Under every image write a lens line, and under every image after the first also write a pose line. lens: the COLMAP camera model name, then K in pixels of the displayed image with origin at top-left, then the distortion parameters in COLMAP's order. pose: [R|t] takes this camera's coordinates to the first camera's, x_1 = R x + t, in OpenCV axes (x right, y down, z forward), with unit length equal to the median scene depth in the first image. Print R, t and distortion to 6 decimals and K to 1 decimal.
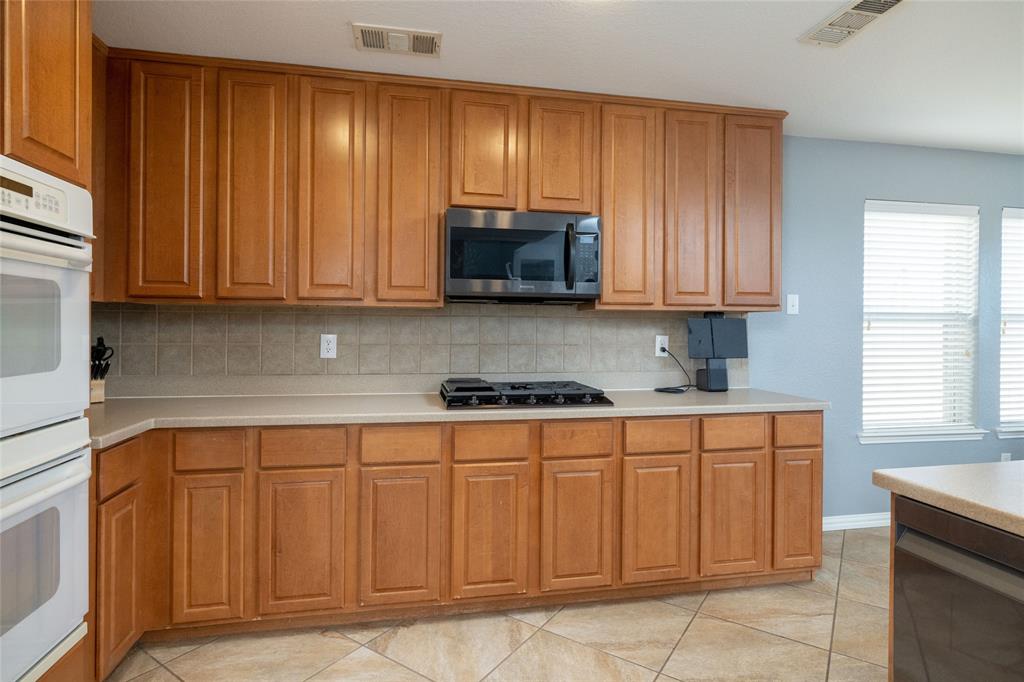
lens RADIAL K [[527.4, 0, 509.3], [0, 527.4, 328.5], [0, 0, 1]] dist [-0.006899, 0.001436]
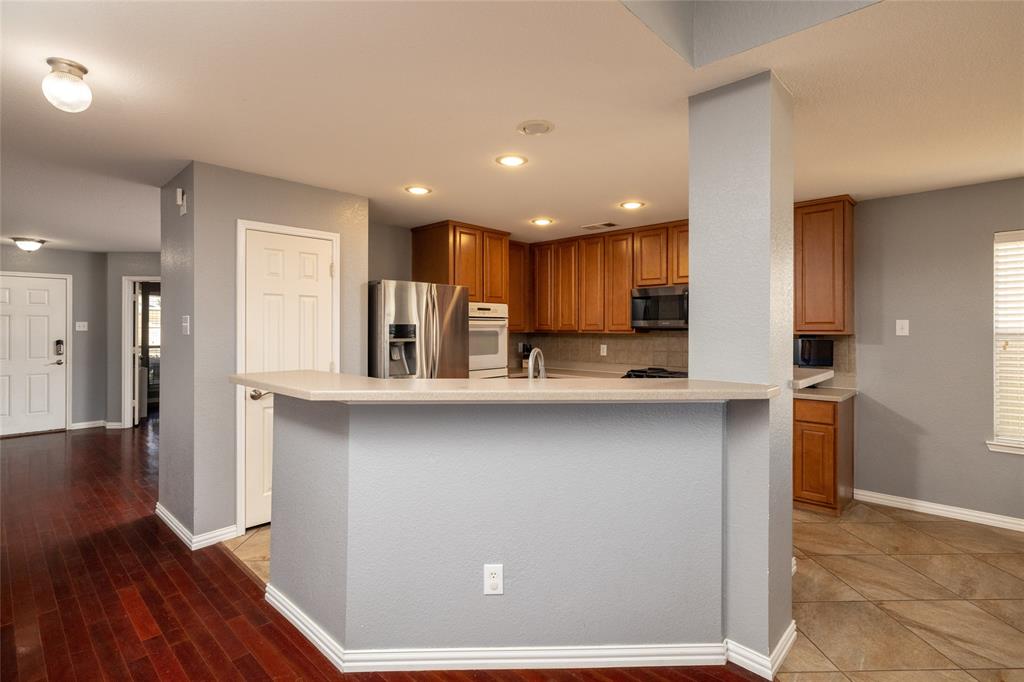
lens RADIAL K [[499.2, 0, 513.4], [0, 499.2, 335.3], [0, 0, 1]] dist [0.001720, 0.000154]
pose [[0.589699, 0.003197, -0.807617, 1.346915], [0.000762, 0.999990, 0.004515, -0.046195], [0.807623, -0.003278, 0.589690, -0.657940]]
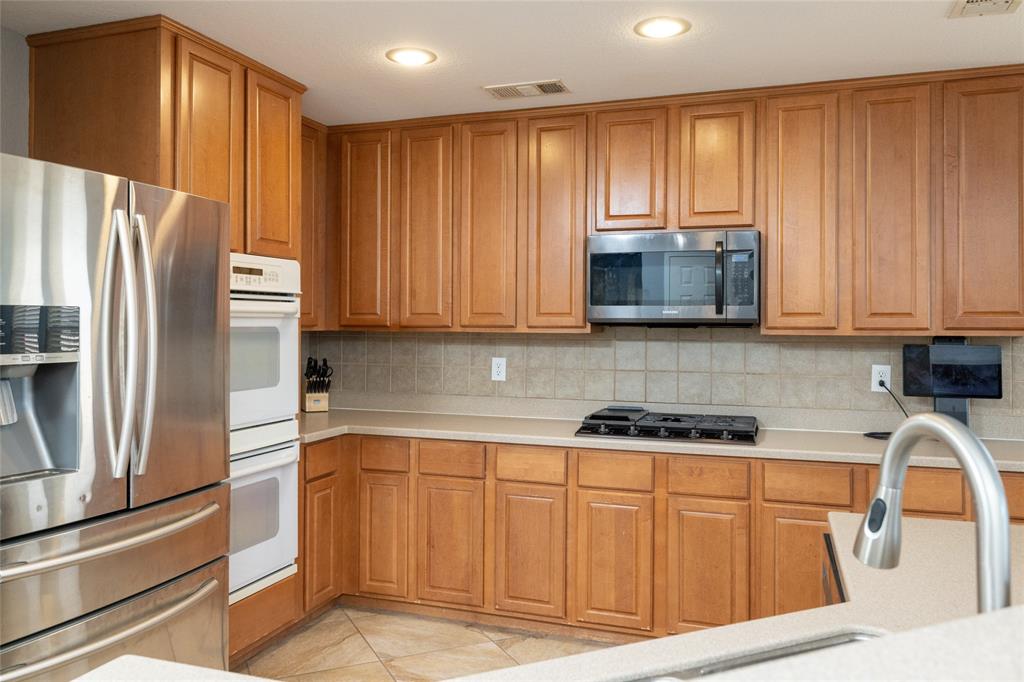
lens RADIAL K [[790.7, 0, 502.7], [0, 790.7, 323.3], [0, 0, 1]] dist [-0.005682, 0.005396]
pose [[0.861309, -0.003310, -0.508070, 0.533722], [-0.000300, 0.999975, -0.007023, -0.053573], [0.508081, 0.006201, 0.861287, -0.393180]]
